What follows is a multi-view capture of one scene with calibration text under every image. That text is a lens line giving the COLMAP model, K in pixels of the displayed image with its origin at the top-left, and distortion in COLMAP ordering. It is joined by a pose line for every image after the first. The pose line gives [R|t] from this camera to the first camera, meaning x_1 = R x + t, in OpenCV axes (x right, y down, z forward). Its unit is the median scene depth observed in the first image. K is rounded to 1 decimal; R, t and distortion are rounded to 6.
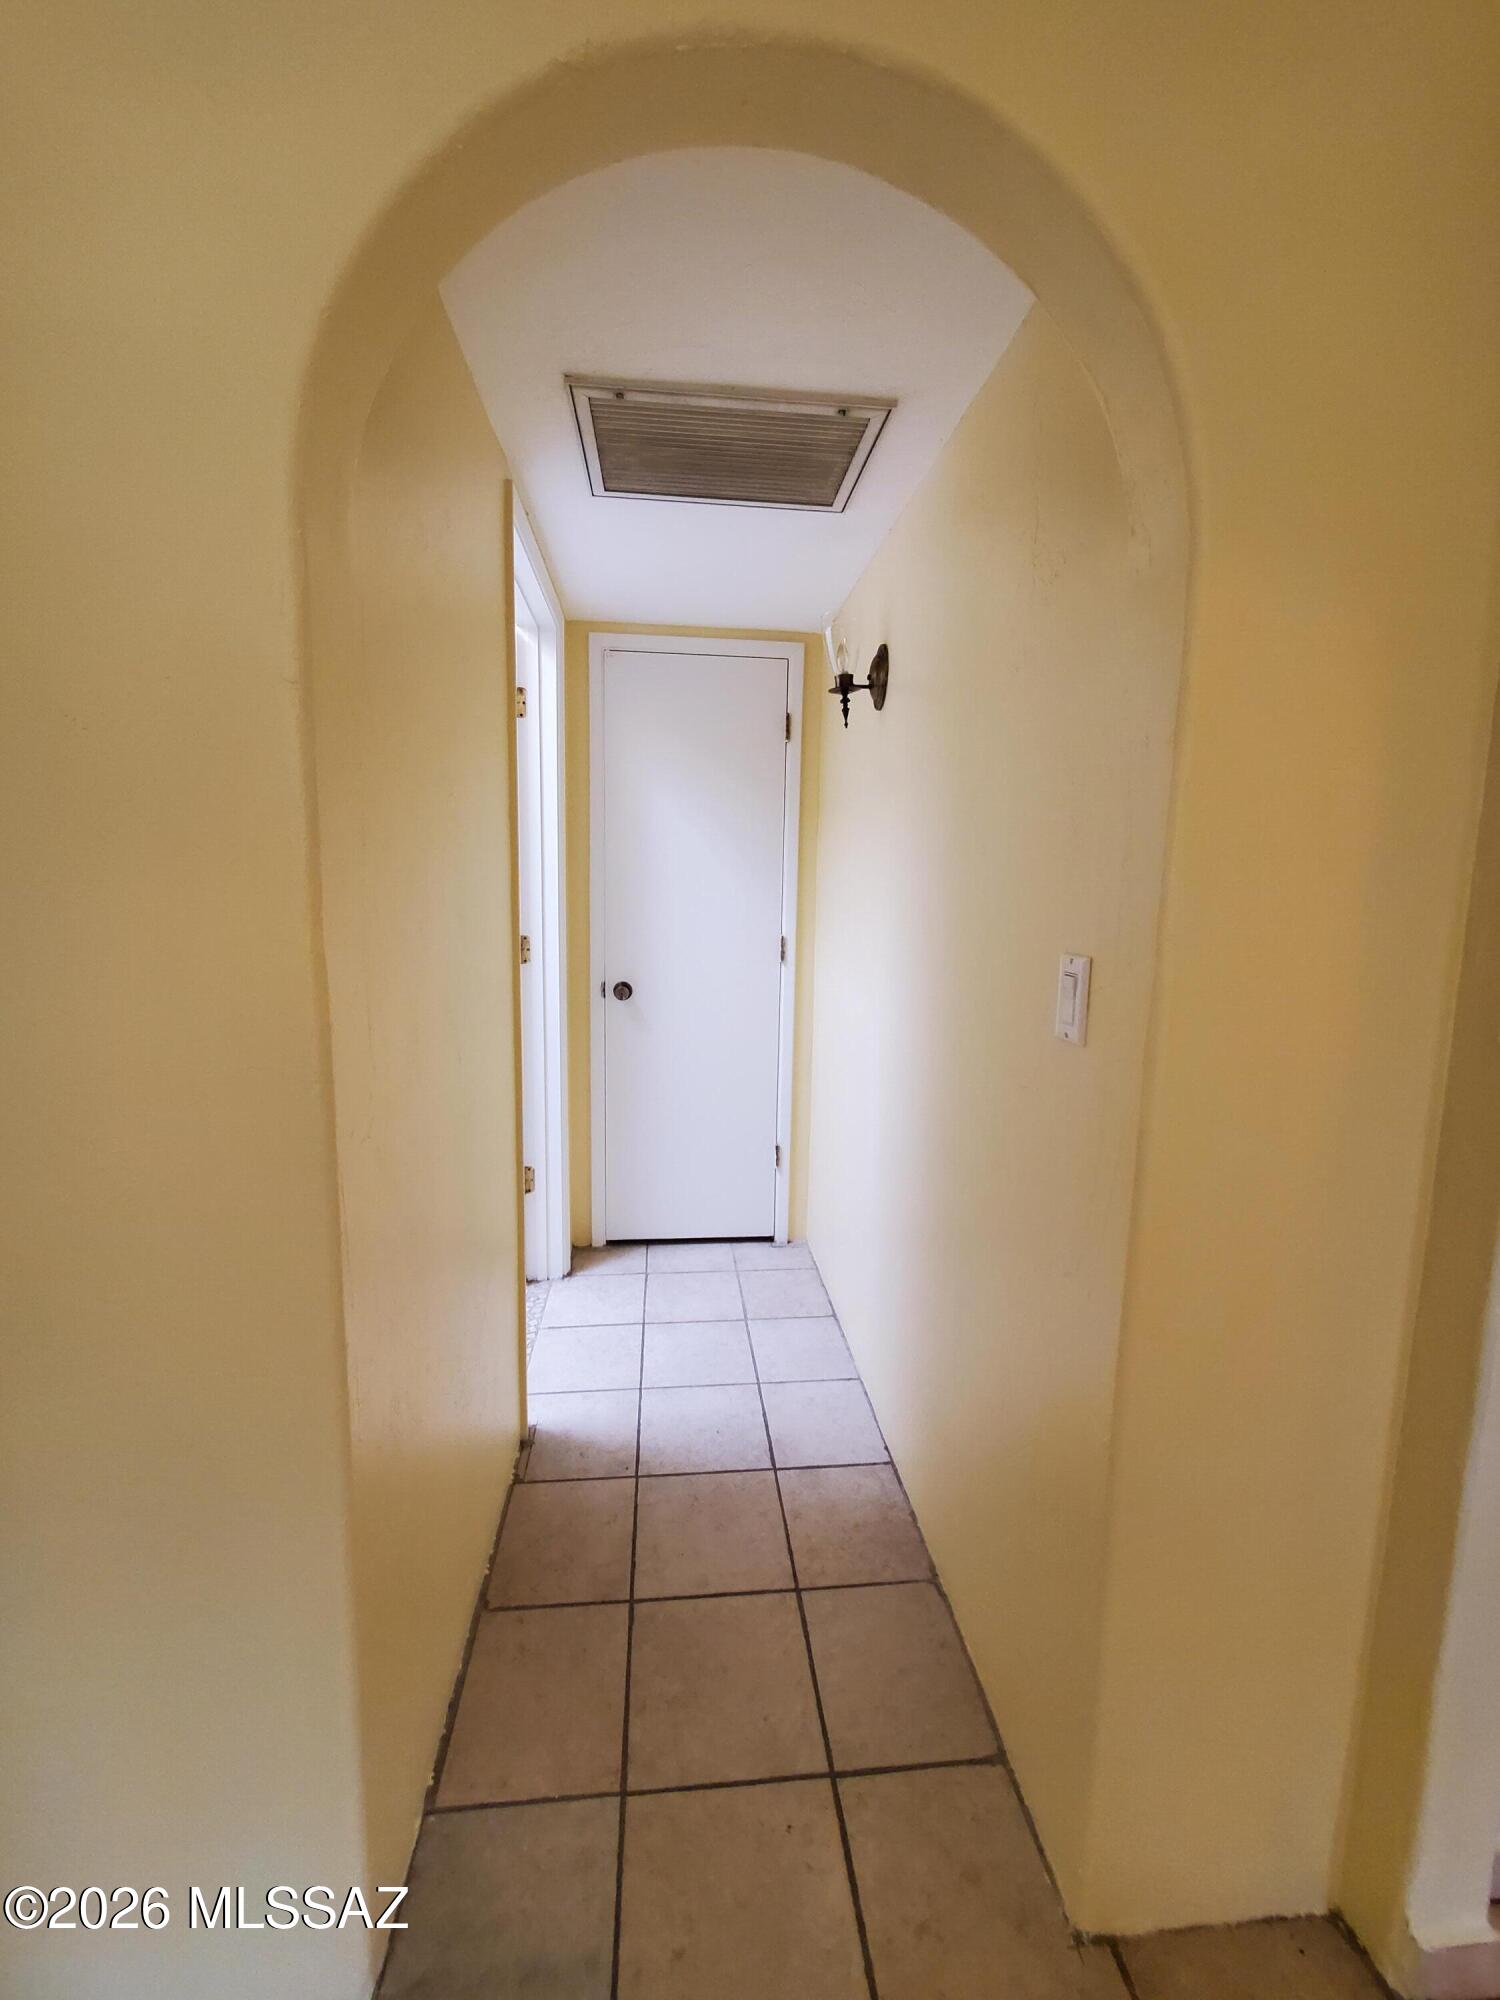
lens RADIAL K [[786.3, 0, 750.3], [0, 786.3, 987.5], [0, 0, 1]] dist [0.003005, -0.000210]
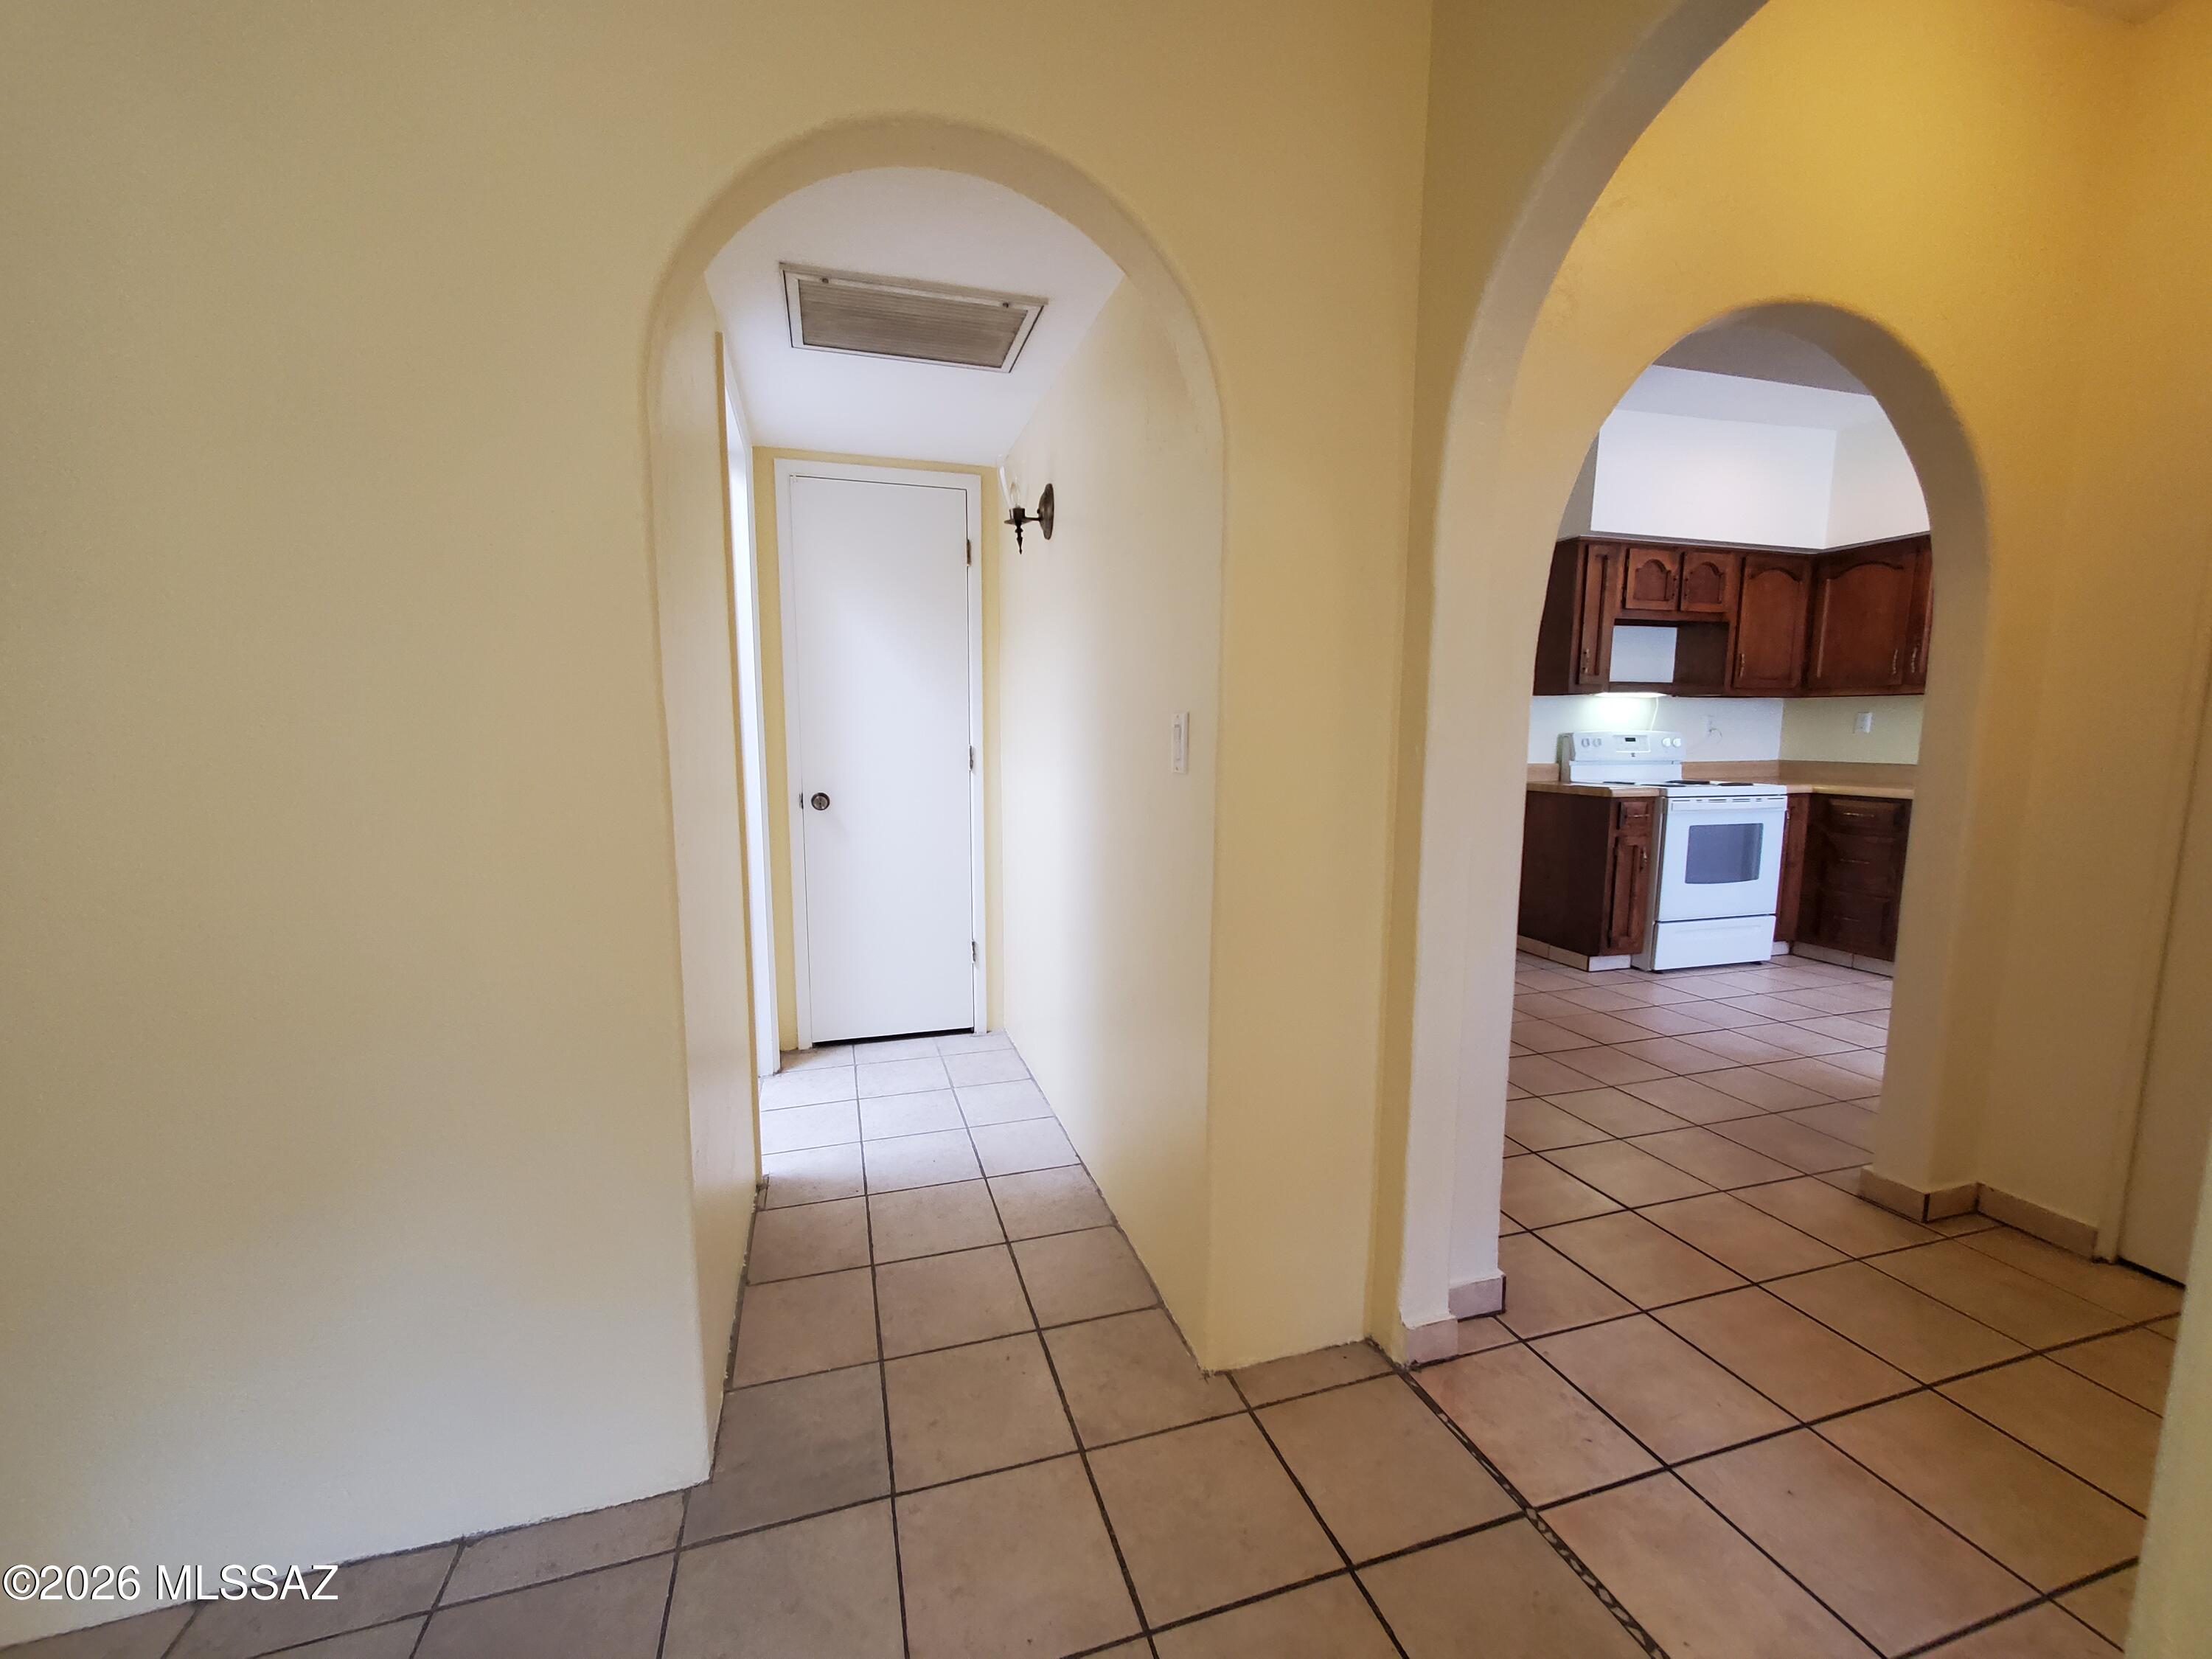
lens RADIAL K [[869.7, 0, 1084.5], [0, 869.7, 845.1], [0, 0, 1]] dist [0.003005, -0.000210]
pose [[0.983859, -0.040046, 0.174405, -0.033244], [0.039453, 0.999198, 0.006869, 0.117648], [-0.174540, 0.000122, 0.984650, -0.350827]]
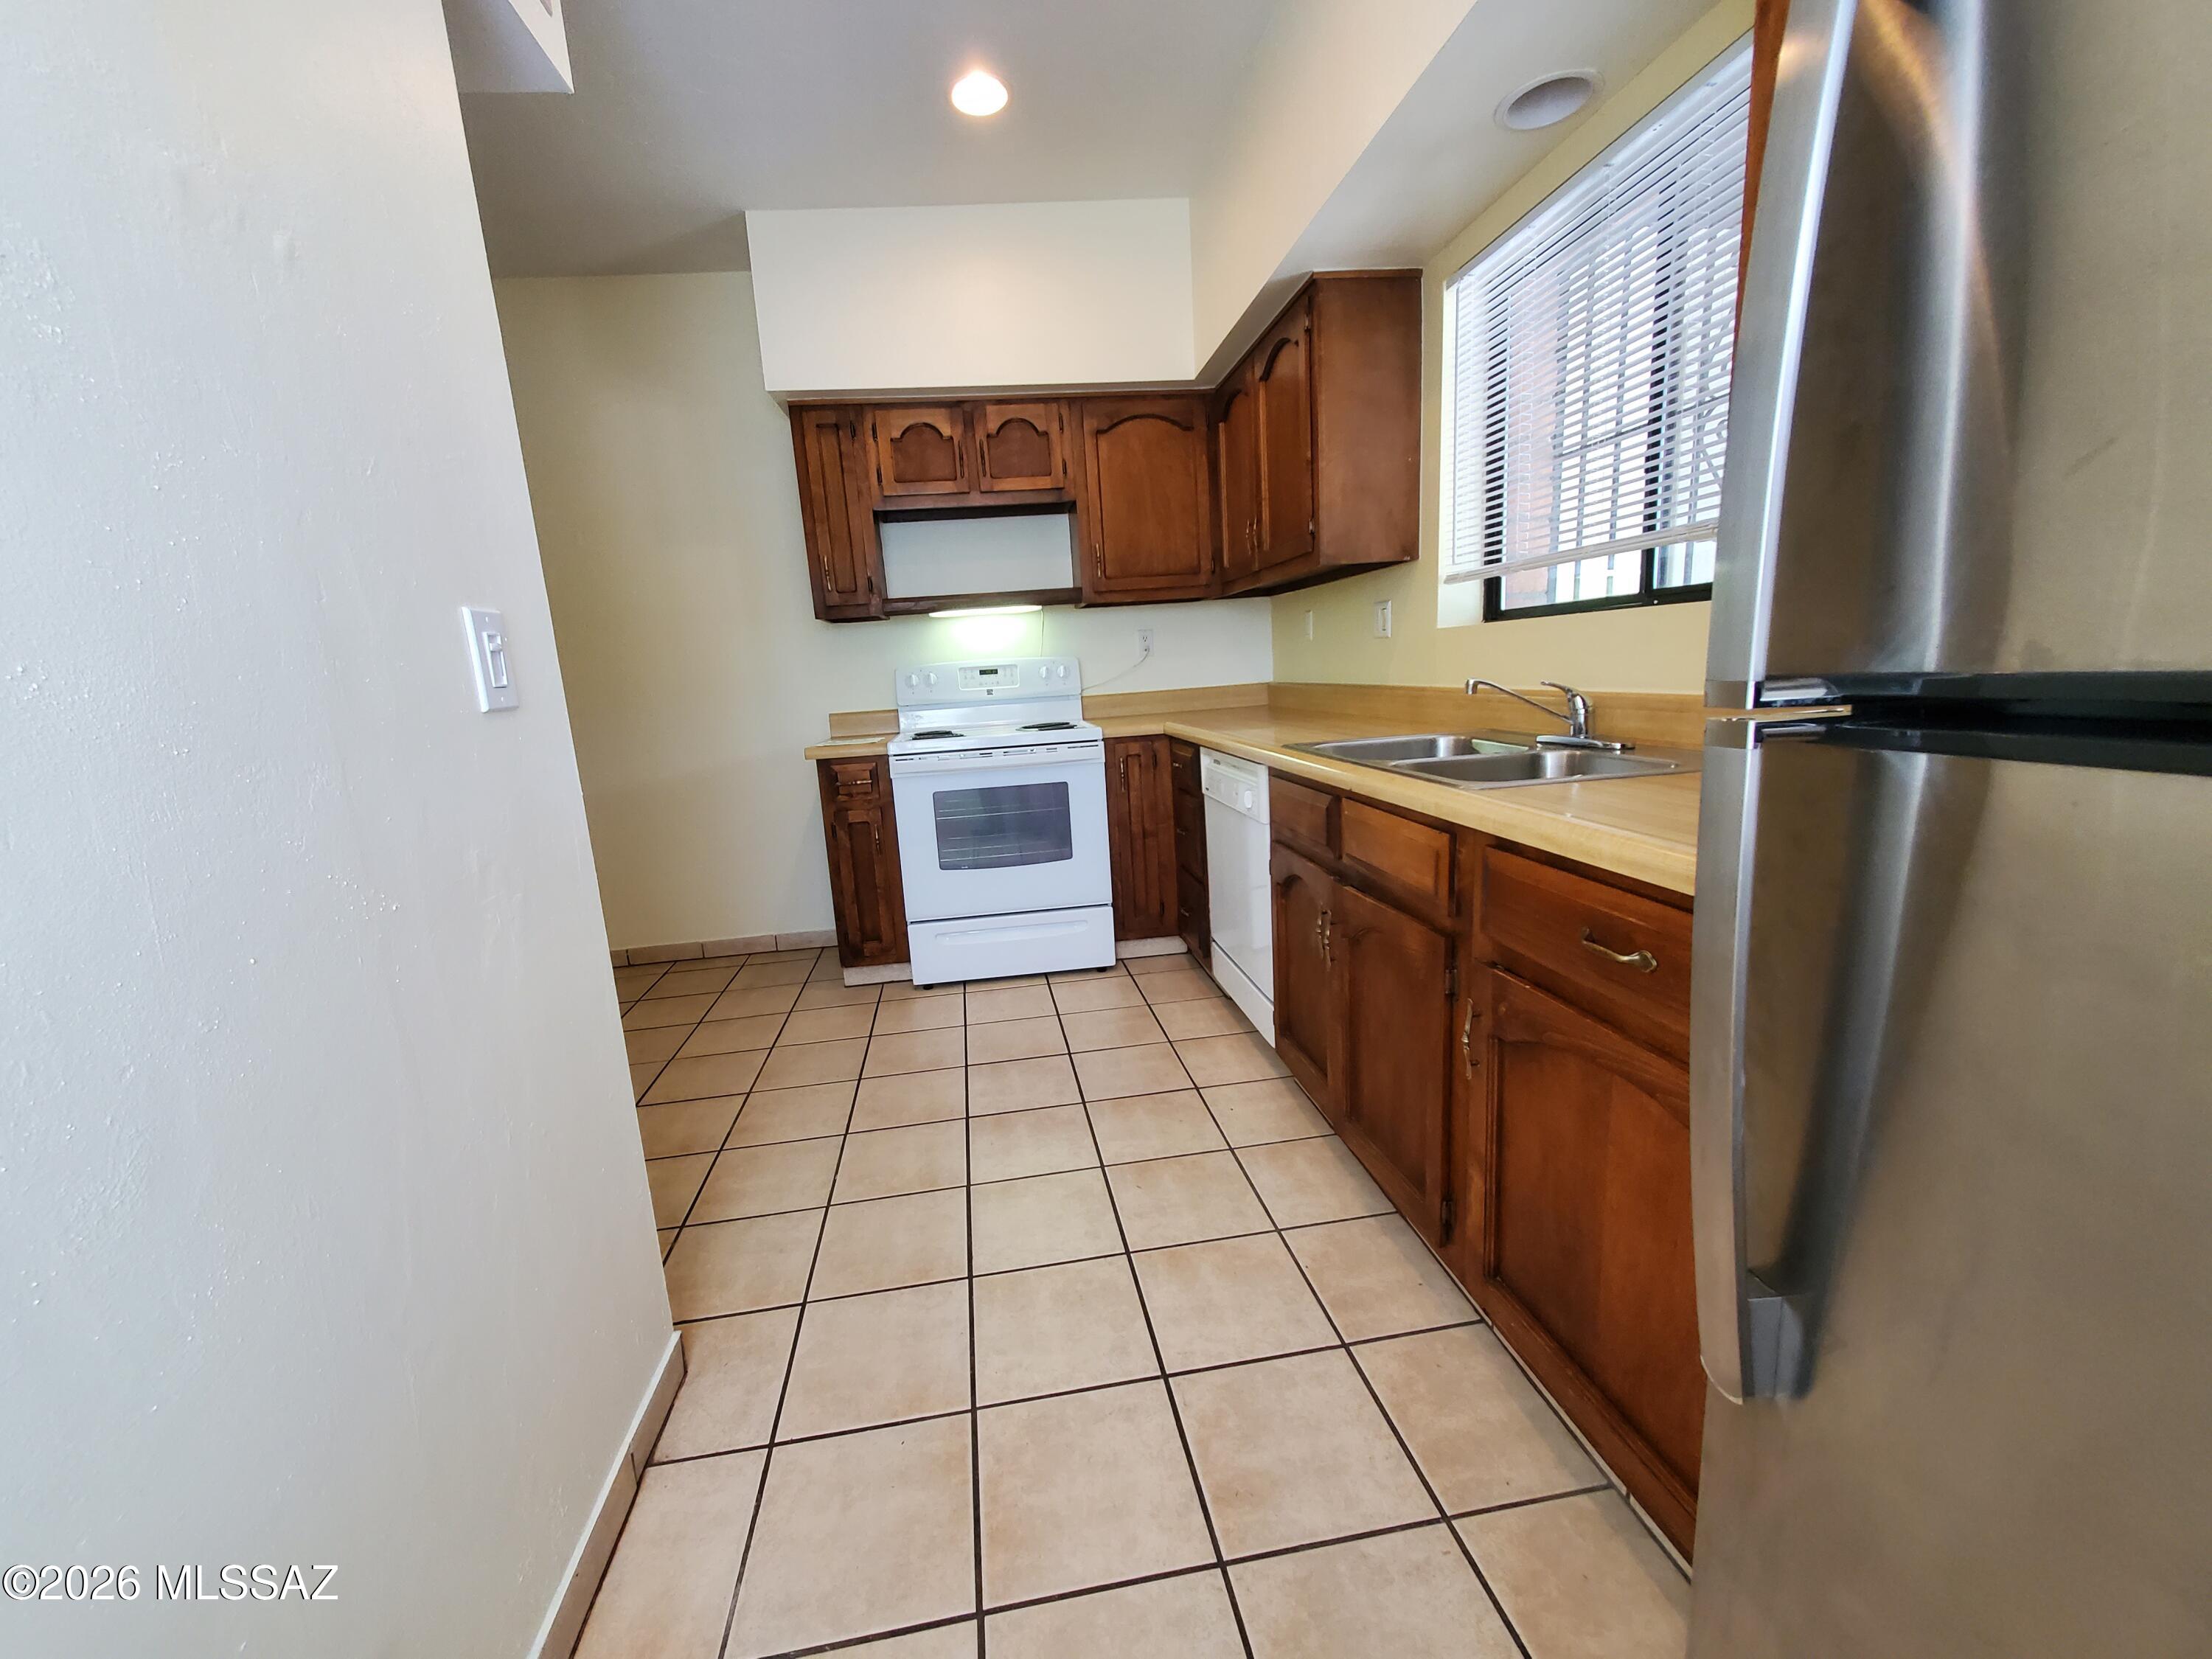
lens RADIAL K [[869.7, 0, 1096.4], [0, 869.7, 839.4], [0, 0, 1]] dist [0.003005, -0.000210]
pose [[0.996114, -0.086857, 0.014556, 0.098476], [0.085827, 0.994465, 0.060606, 0.120226], [-0.019740, -0.059121, 0.998056, -0.333365]]
